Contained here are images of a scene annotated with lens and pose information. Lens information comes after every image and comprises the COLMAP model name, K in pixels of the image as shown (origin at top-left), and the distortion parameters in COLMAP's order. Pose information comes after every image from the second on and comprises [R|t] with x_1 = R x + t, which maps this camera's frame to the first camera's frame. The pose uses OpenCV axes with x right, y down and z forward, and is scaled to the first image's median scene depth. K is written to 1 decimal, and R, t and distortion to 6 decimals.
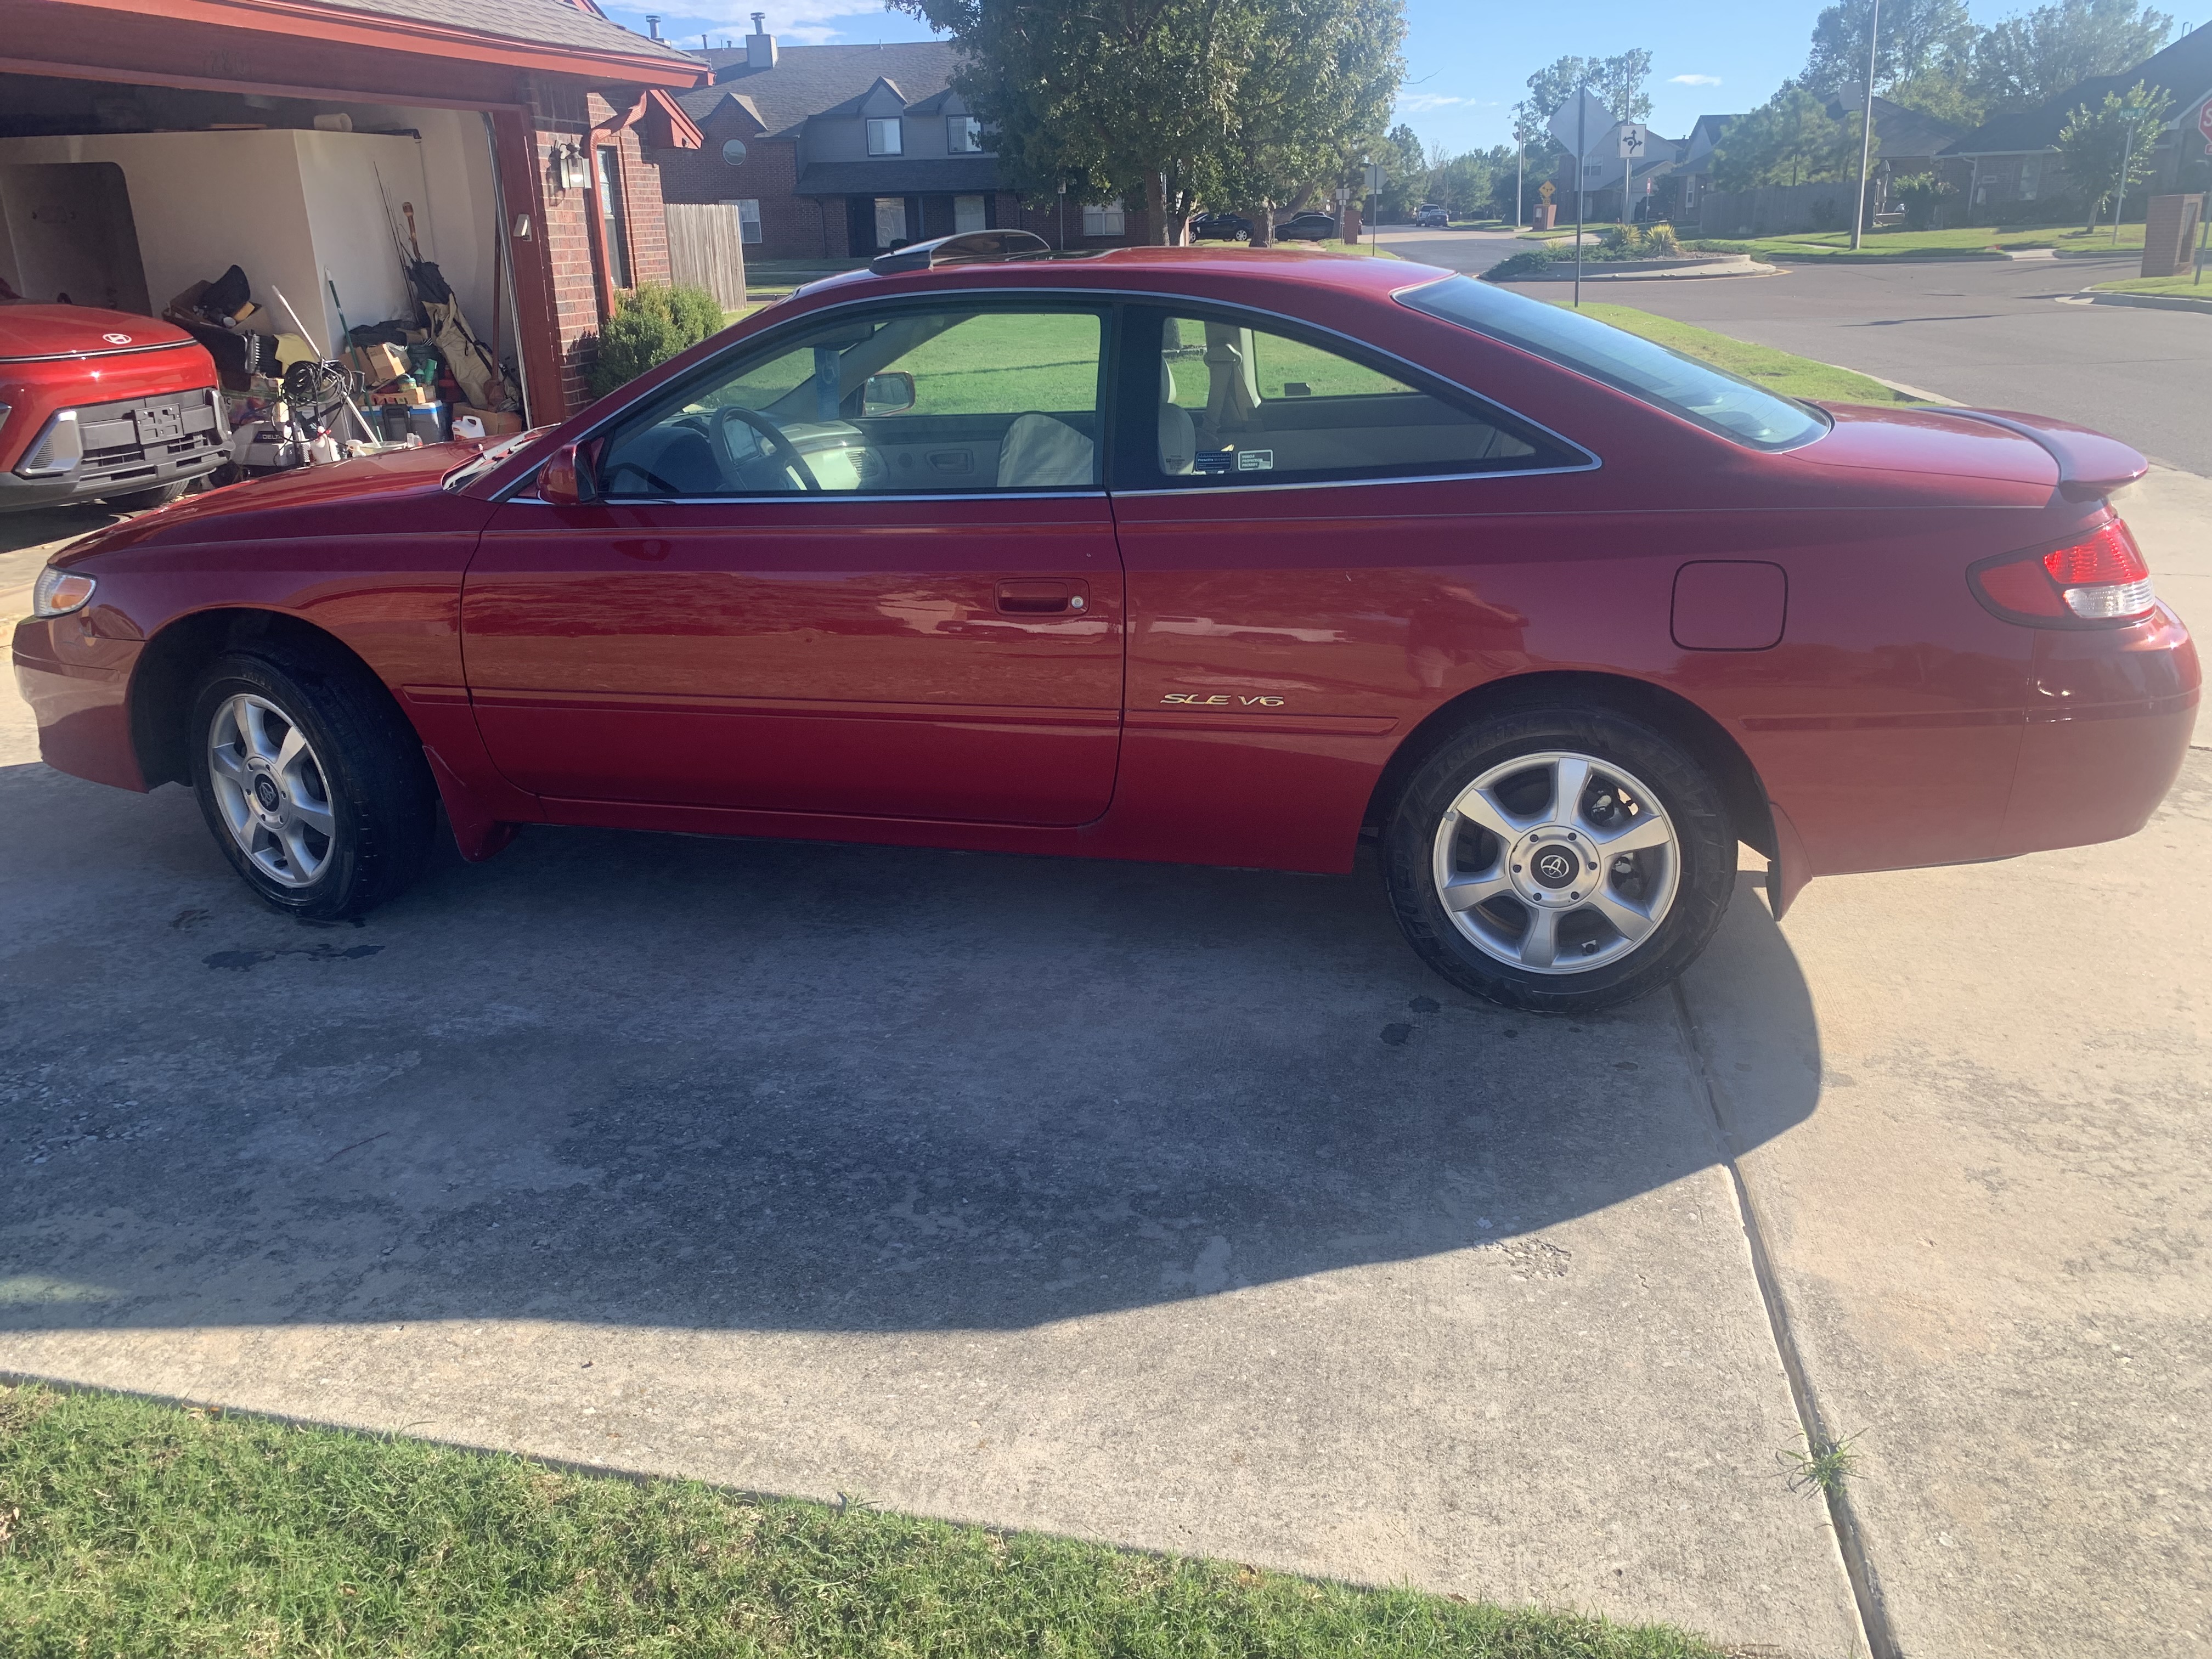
lens RADIAL K [[1741.1, 0, 1106.0], [0, 1741.1, 829.5], [0, 0, 1]] dist [0.023225, 0.003372]
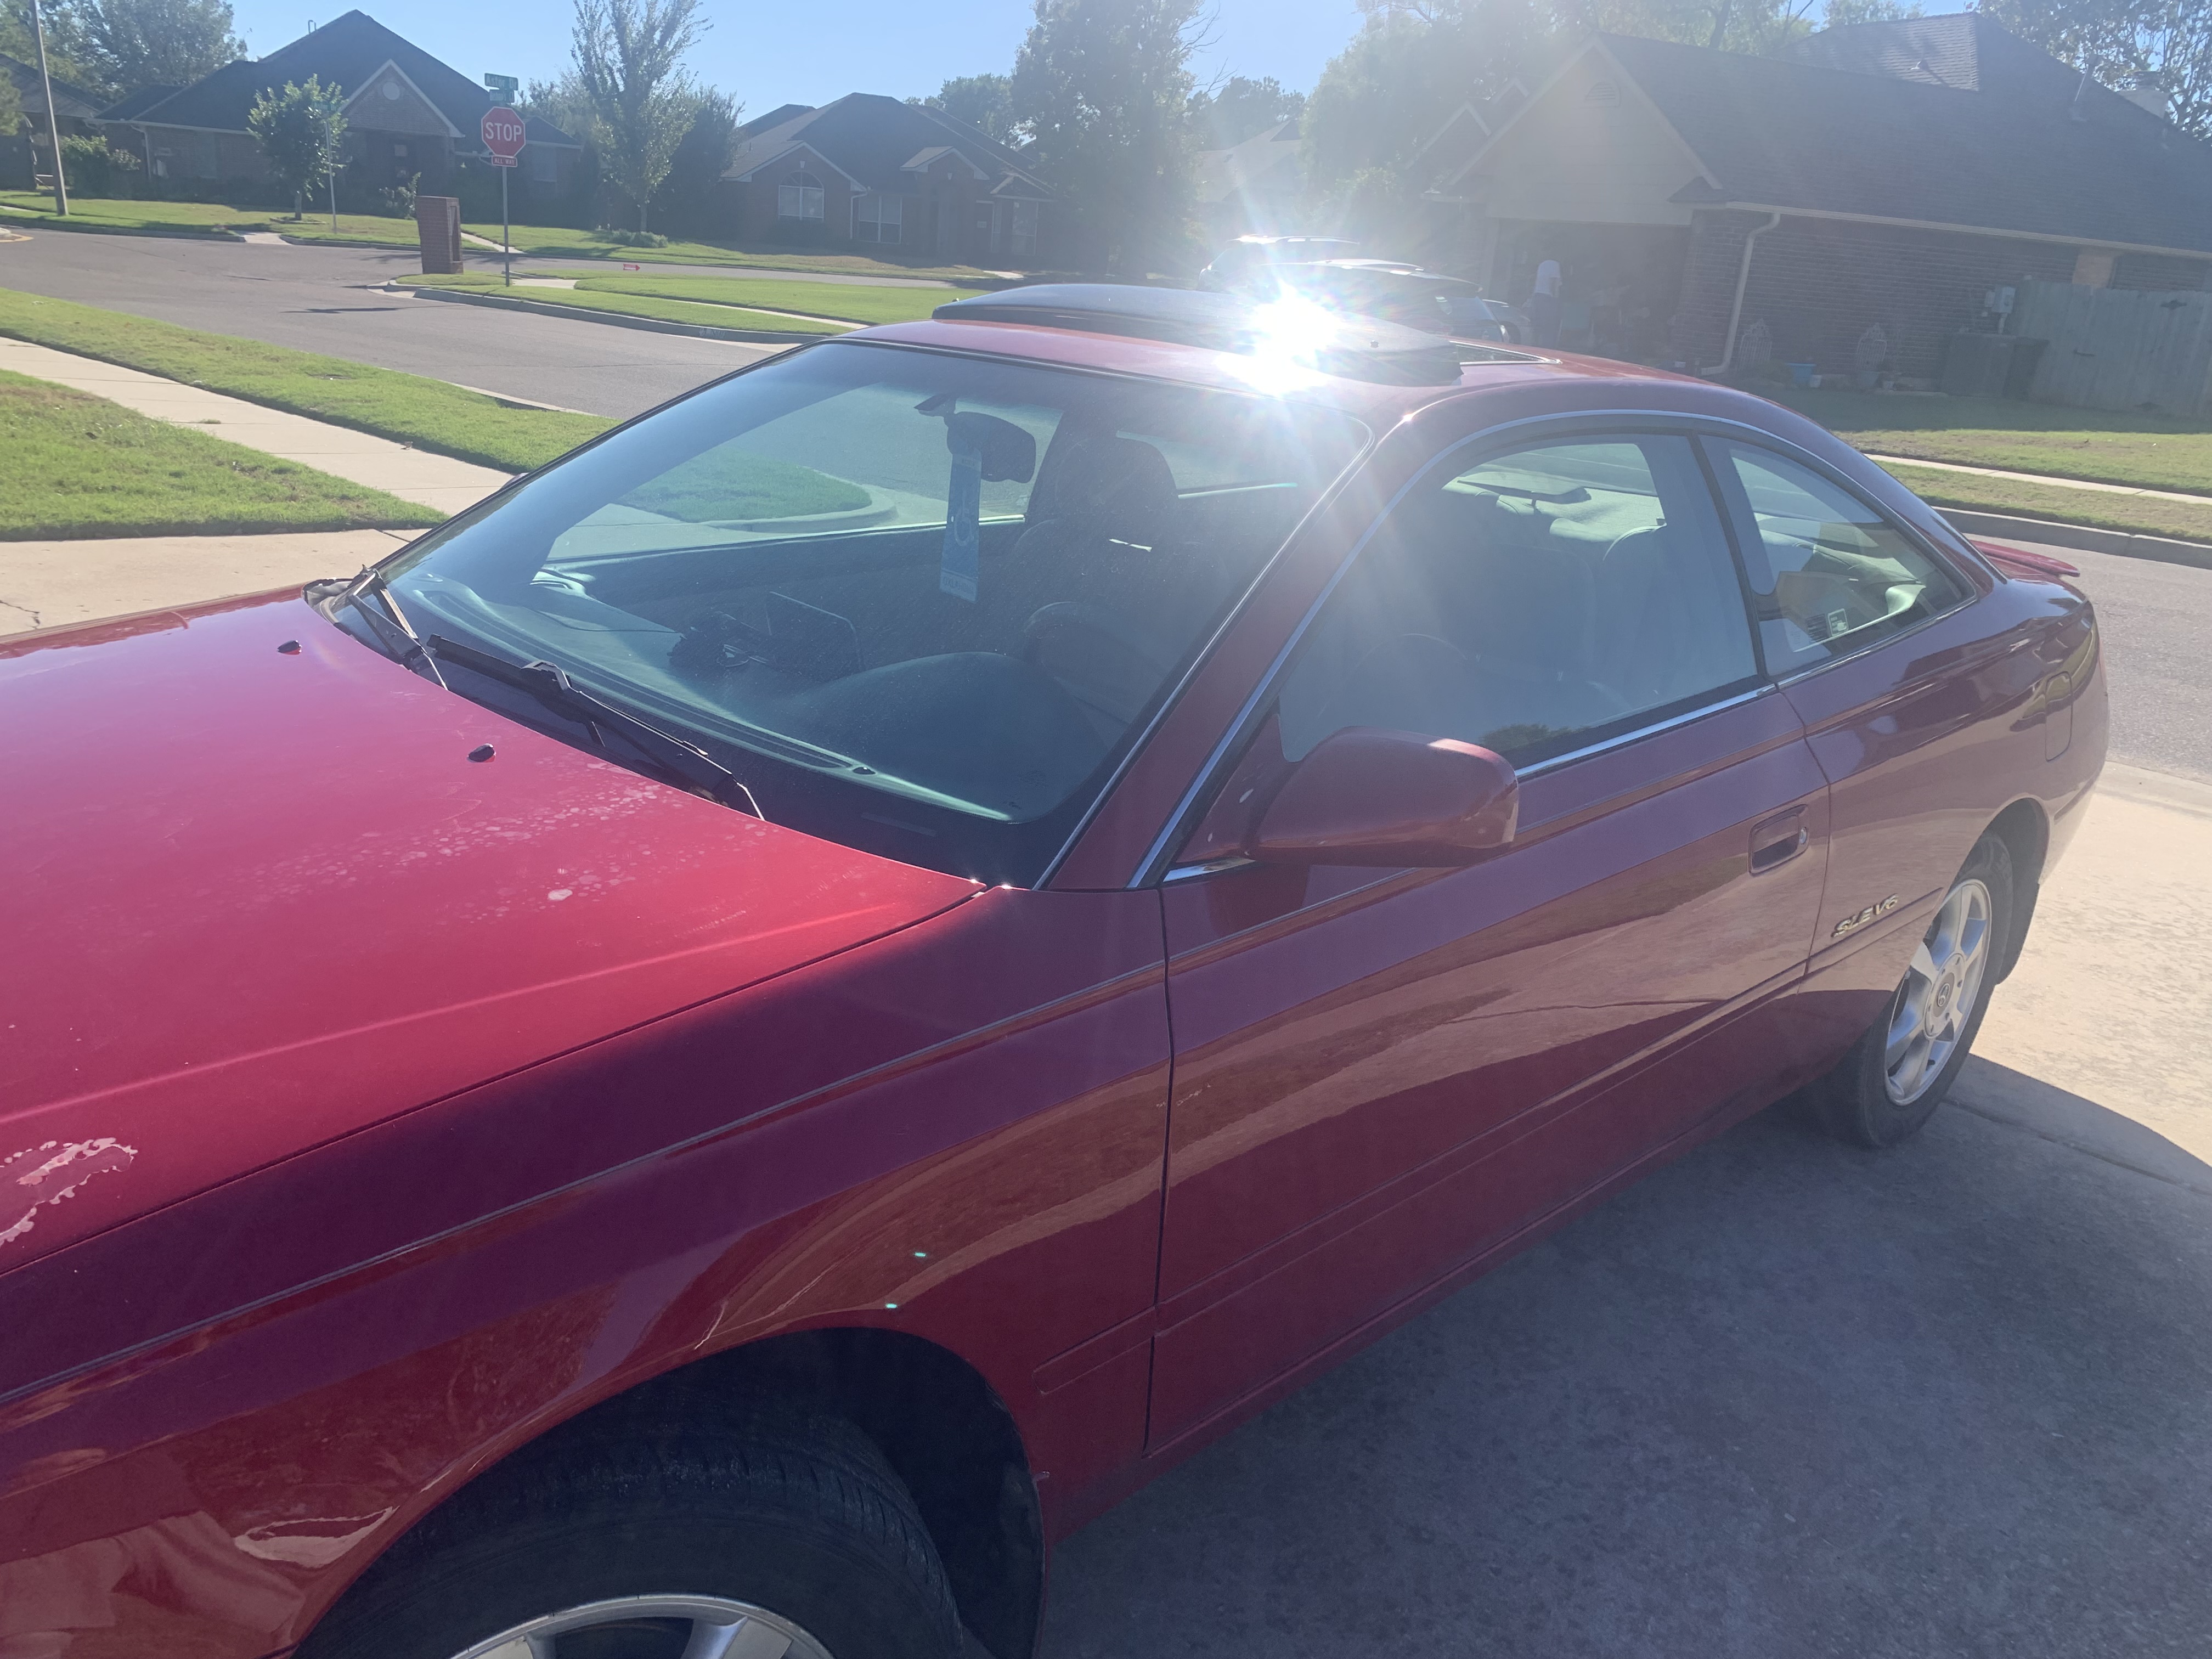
lens RADIAL K [[1741.1, 0, 1106.0], [0, 1741.1, 829.5], [0, 0, 1]] dist [0.023225, 0.003372]
pose [[0.545626, -0.211865, 0.810806, -0.103563], [0.198920, 0.972606, 0.120281, -0.037359], [-0.814078, 0.095657, 0.572823, 0.108063]]
